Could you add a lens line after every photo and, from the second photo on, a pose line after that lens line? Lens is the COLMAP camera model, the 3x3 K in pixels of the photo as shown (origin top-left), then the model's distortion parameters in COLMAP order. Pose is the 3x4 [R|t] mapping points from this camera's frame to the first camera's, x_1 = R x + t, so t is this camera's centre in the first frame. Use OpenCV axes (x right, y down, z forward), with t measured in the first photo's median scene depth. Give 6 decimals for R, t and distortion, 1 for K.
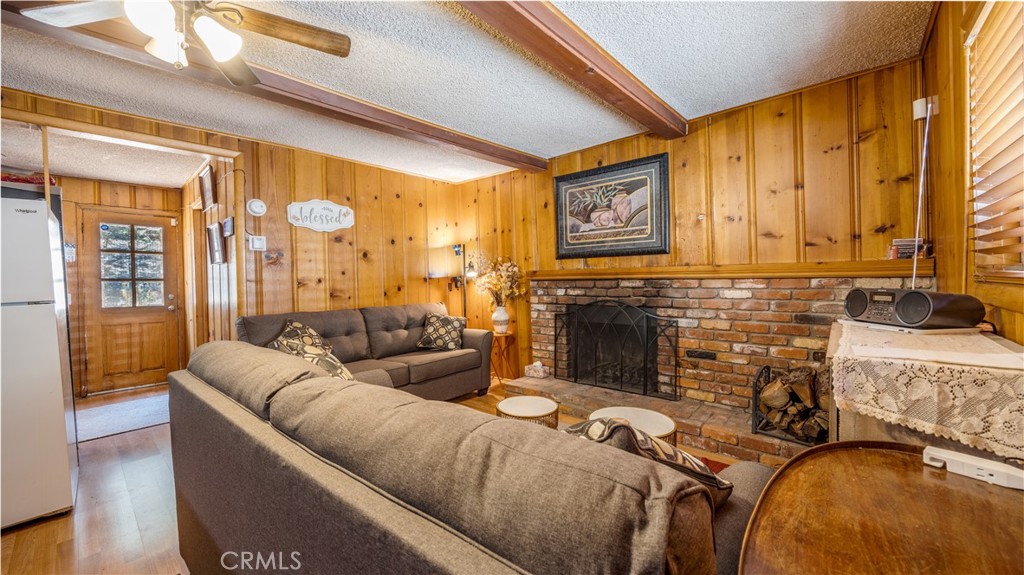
lens RADIAL K [[385.6, 0, 512.0], [0, 385.6, 287.5], [0, 0, 1]] dist [-0.000335, -0.000028]
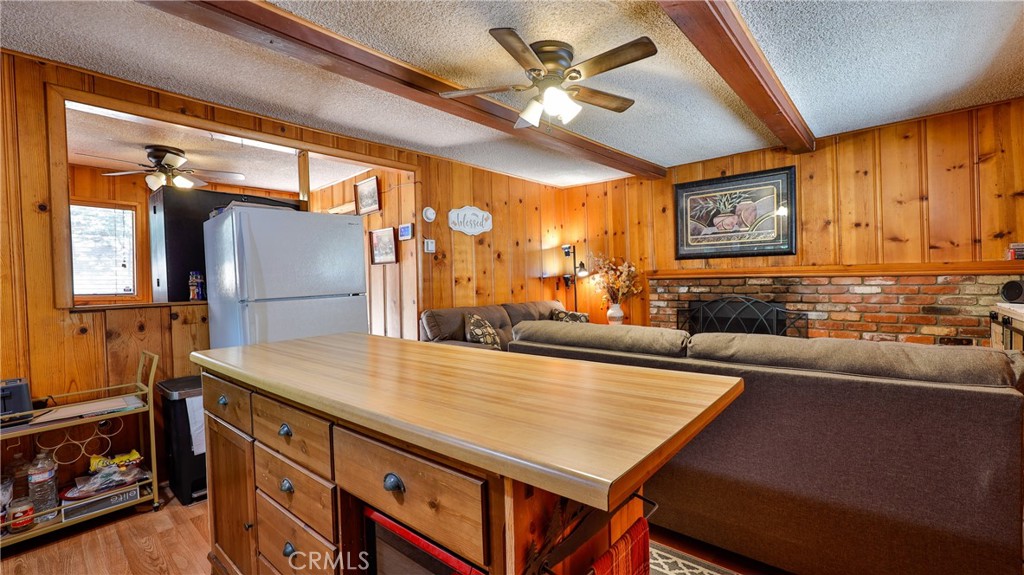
lens RADIAL K [[429.3, 0, 514.7], [0, 429.3, 286.6], [0, 0, 1]] dist [0.000946, -0.000197]
pose [[0.999977, -0.000073, -0.006797, -0.382809], [0.000014, 0.999962, -0.008746, 0.015161], [0.006798, 0.008746, 0.999939, -0.246637]]
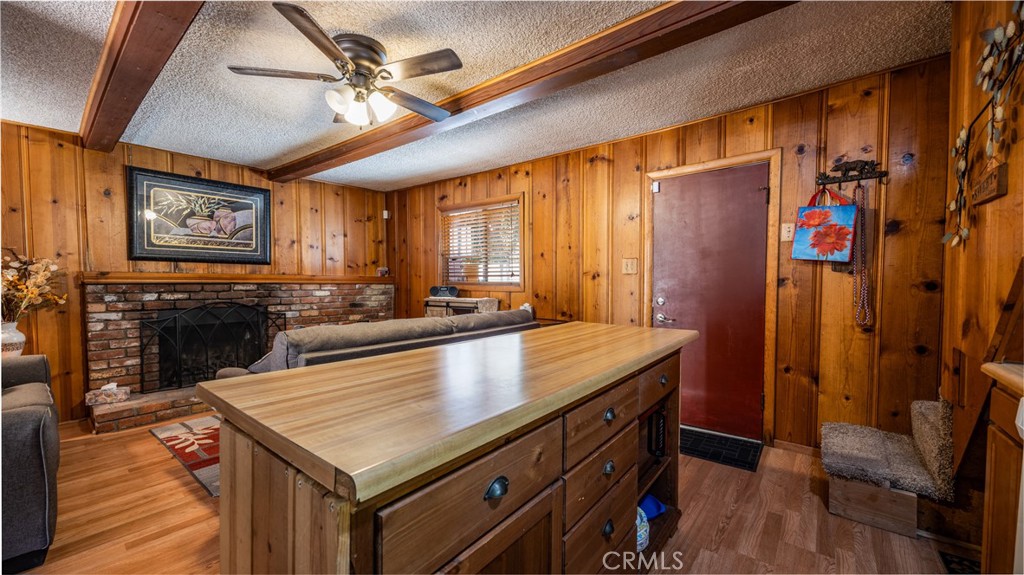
lens RADIAL K [[387.4, 0, 508.3], [0, 387.4, 291.9], [0, 0, 1]] dist [-0.000717, -0.000091]
pose [[-0.023260, -0.003551, 0.999723, -0.902158], [0.025580, 0.999664, 0.004146, 0.019822], [-0.999402, 0.025669, -0.023161, 0.194728]]
